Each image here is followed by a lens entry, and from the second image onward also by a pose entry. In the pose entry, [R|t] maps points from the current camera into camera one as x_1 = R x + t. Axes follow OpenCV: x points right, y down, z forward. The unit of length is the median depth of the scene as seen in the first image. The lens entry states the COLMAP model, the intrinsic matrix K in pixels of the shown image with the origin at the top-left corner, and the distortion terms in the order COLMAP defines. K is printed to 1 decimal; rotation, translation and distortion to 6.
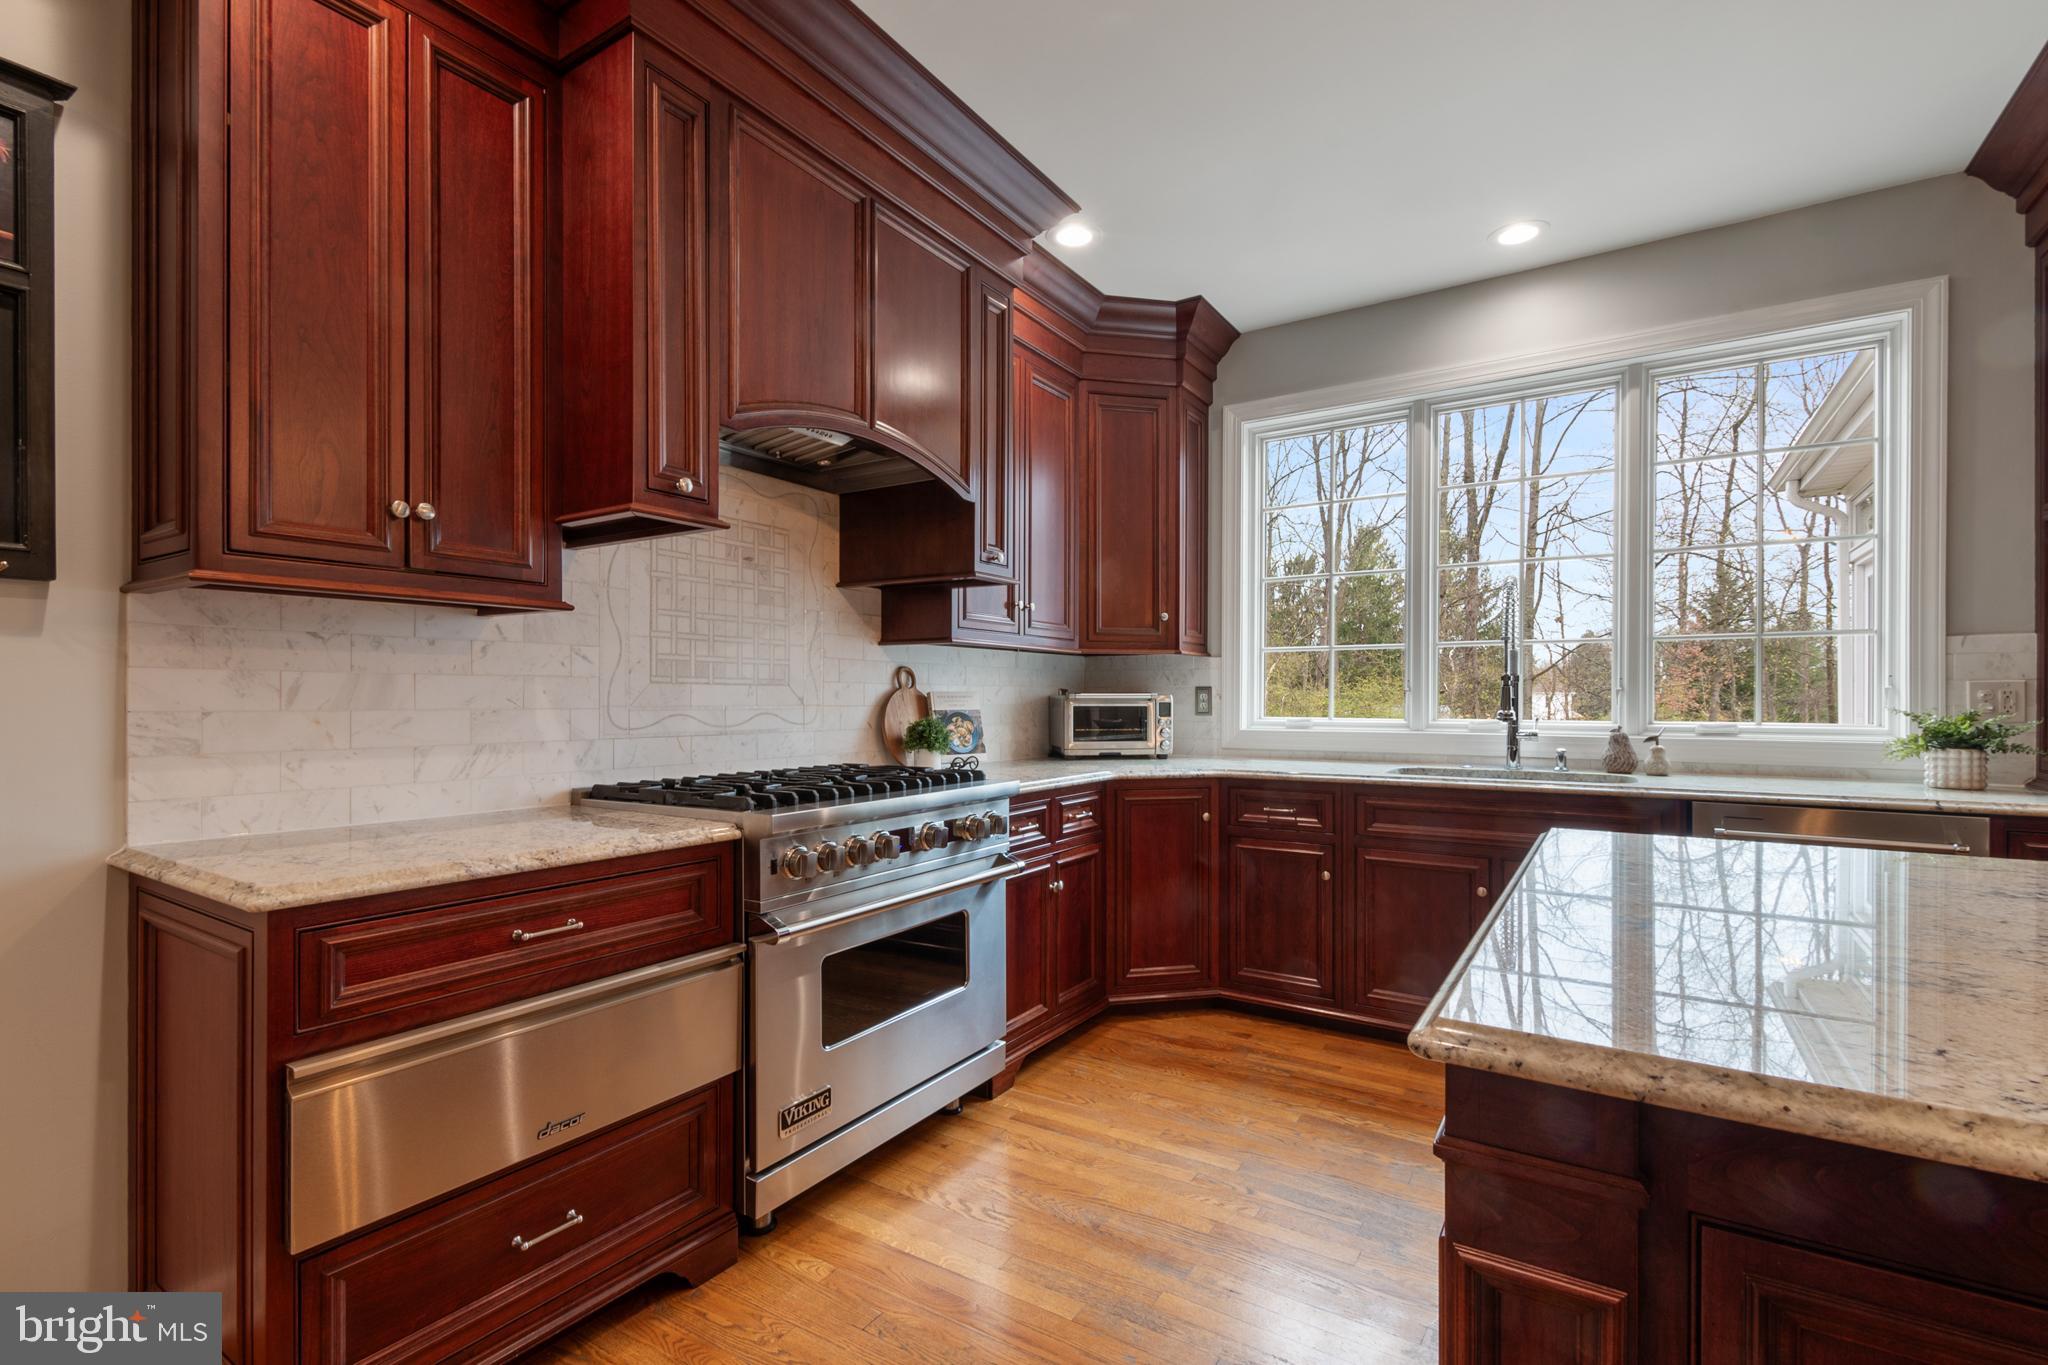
lens RADIAL K [[926.3, 0, 1021.3], [0, 926.3, 706.6], [0, 0, 1]] dist [0.001576, 0.000026]
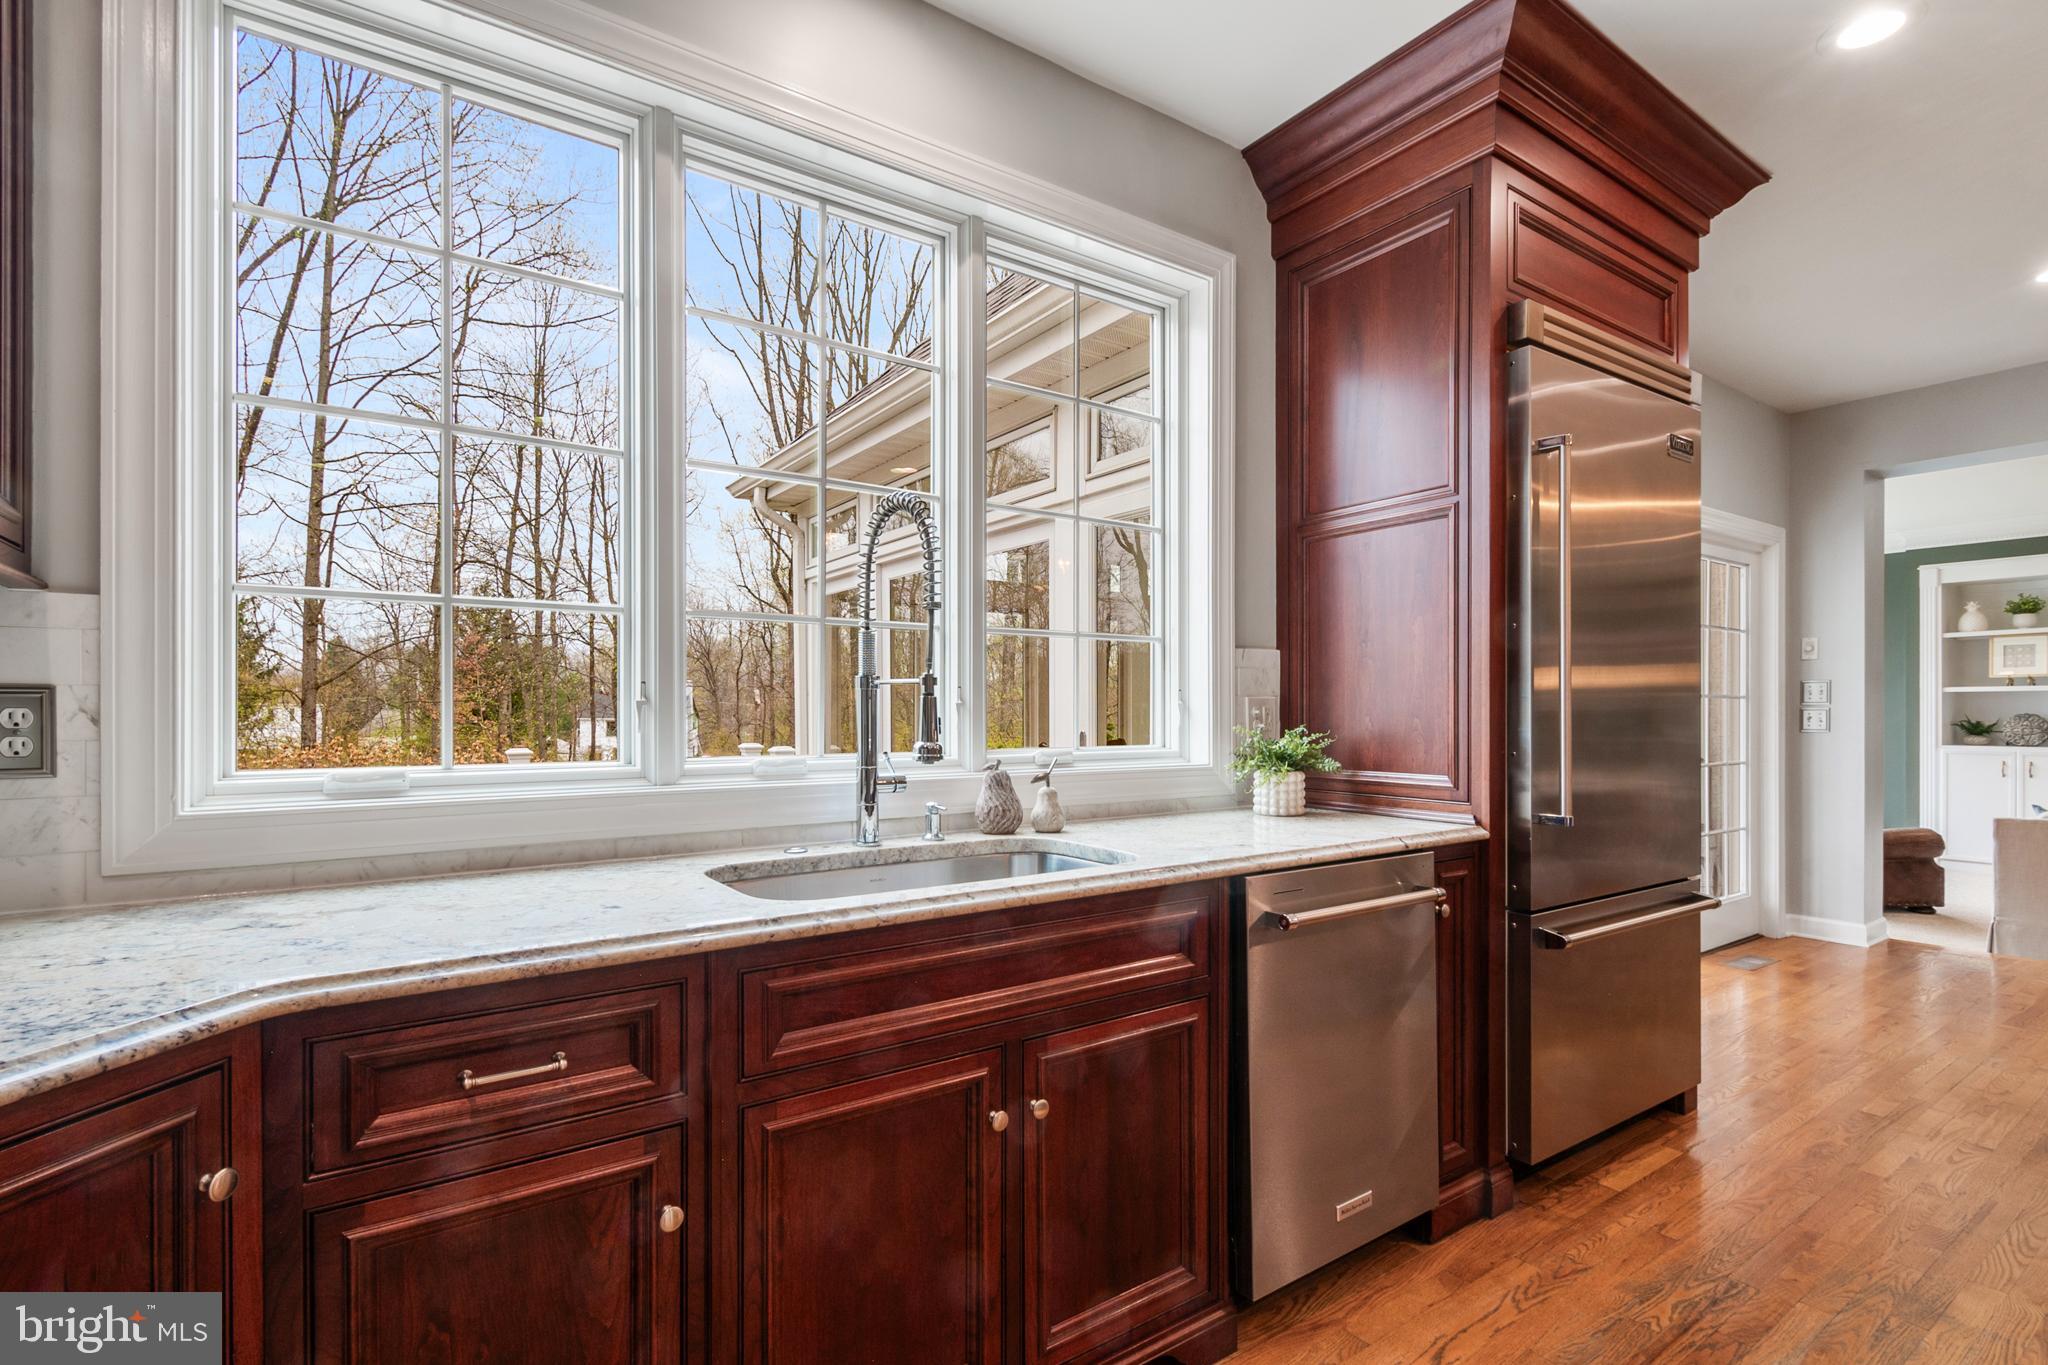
lens RADIAL K [[951.3, 0, 1020.0], [0, 951.3, 707.1], [0, 0, 1]] dist [0.012095, 0.000069]
pose [[0.386923, 0.001981, 0.922110, 0.039469], [0.009096, 0.999941, -0.005964, -0.011880], [-0.922067, 0.010695, 0.386882, 0.722205]]
